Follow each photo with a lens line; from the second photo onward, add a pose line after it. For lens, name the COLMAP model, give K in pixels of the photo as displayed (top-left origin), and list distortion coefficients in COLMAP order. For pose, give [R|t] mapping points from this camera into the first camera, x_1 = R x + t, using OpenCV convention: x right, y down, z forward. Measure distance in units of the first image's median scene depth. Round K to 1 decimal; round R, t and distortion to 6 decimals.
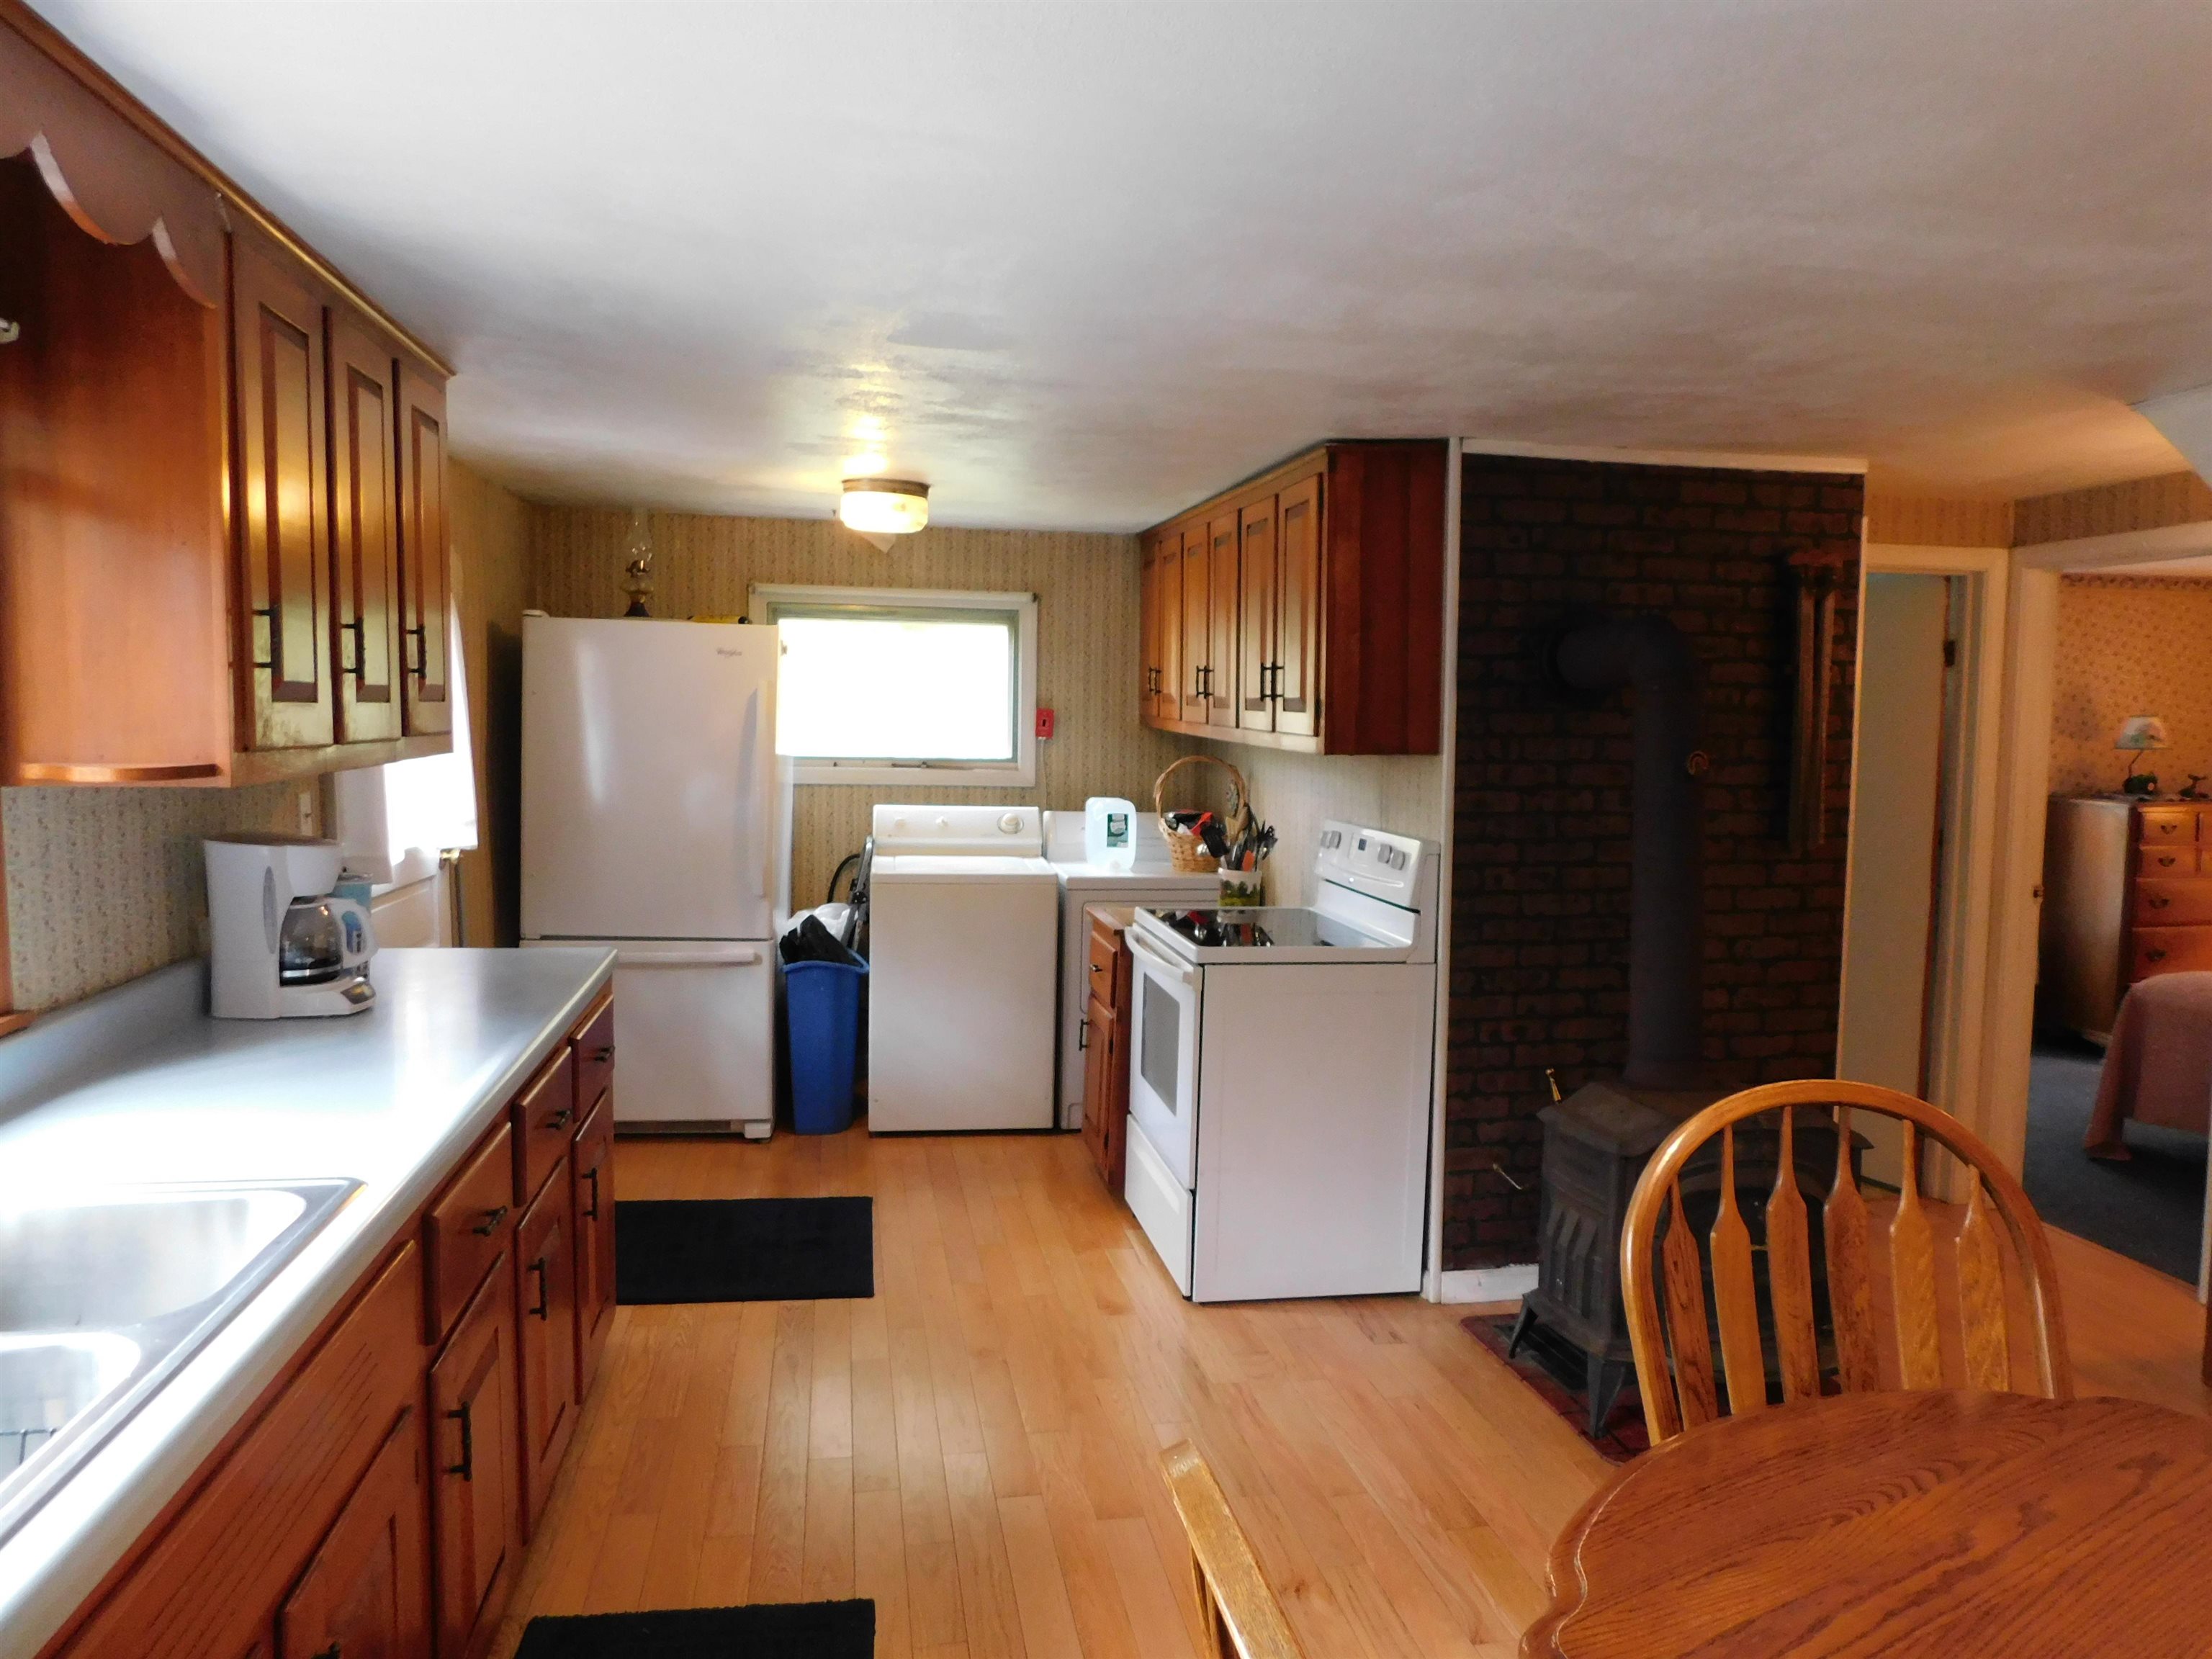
lens RADIAL K [[1448.7, 0, 1113.4], [0, 1448.7, 821.8], [0, 0, 1]] dist [-0.078244, 0.059264]
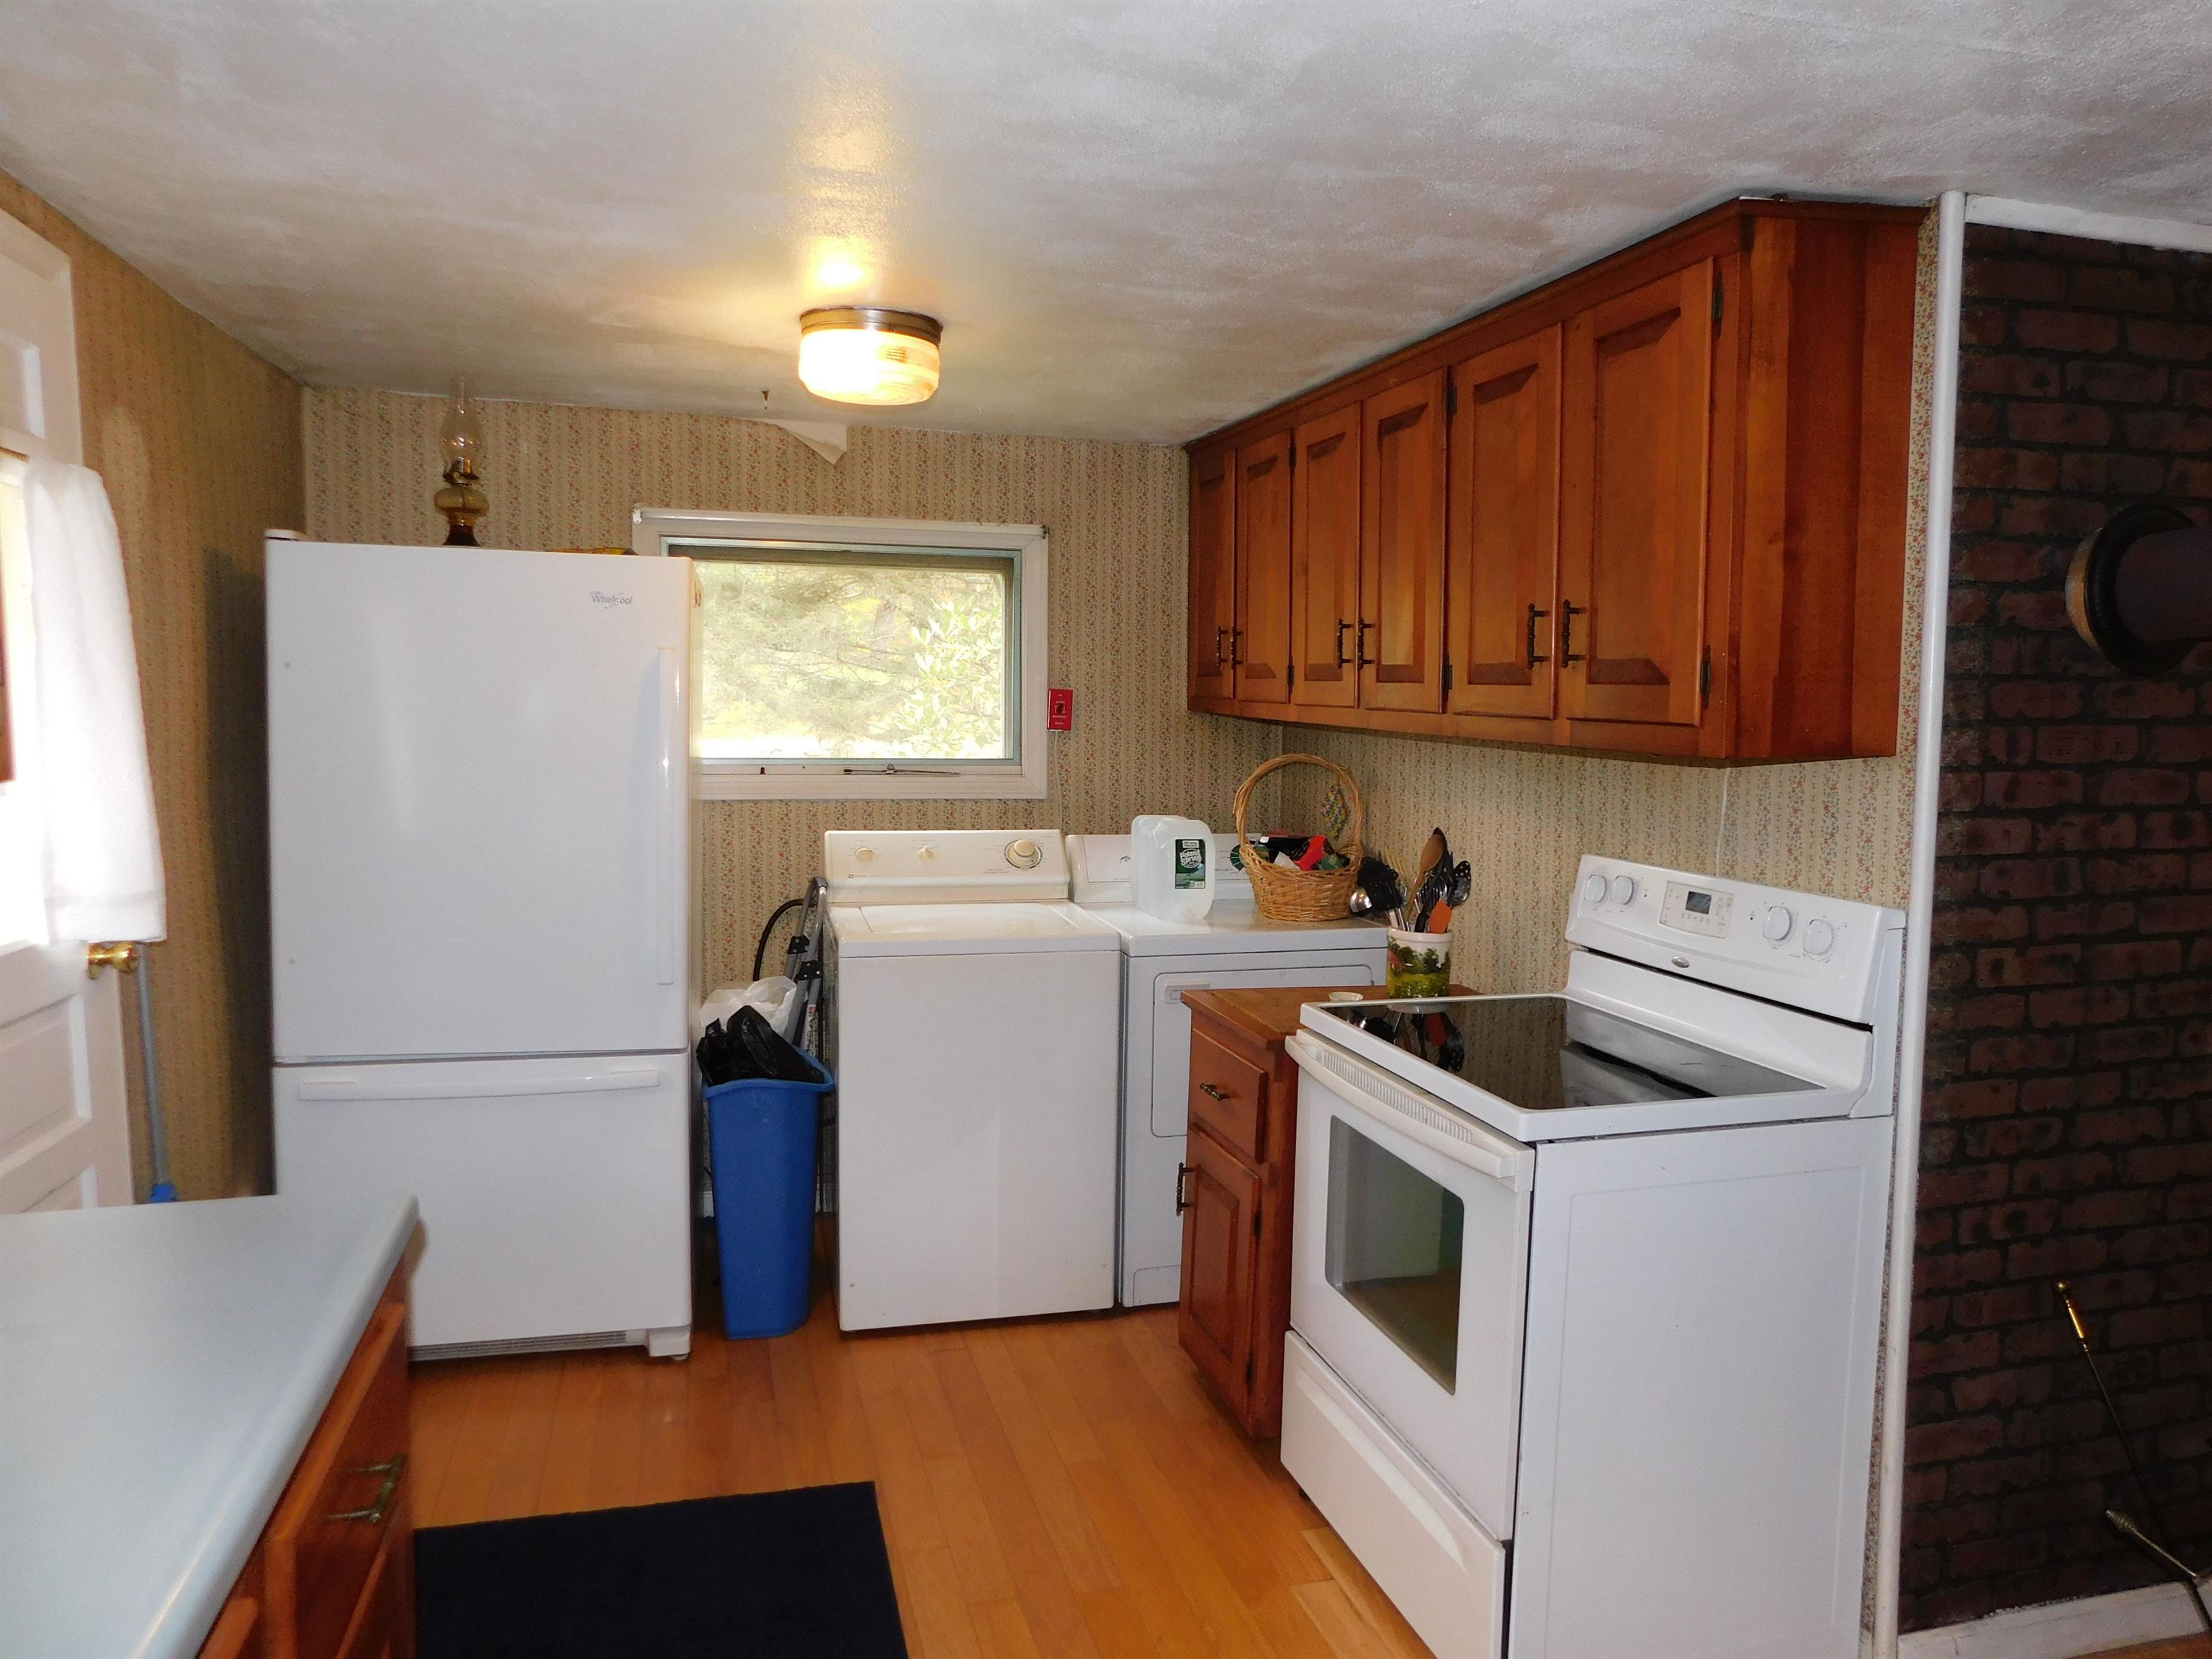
lens RADIAL K [[1448.7, 0, 1113.4], [0, 1448.7, 821.8], [0, 0, 1]] dist [-0.078244, 0.059264]
pose [[0.995284, -0.014826, 0.095862, -0.137288], [0.014046, 0.999863, 0.008806, -0.028329], [-0.095979, -0.007418, 0.995356, 0.442365]]
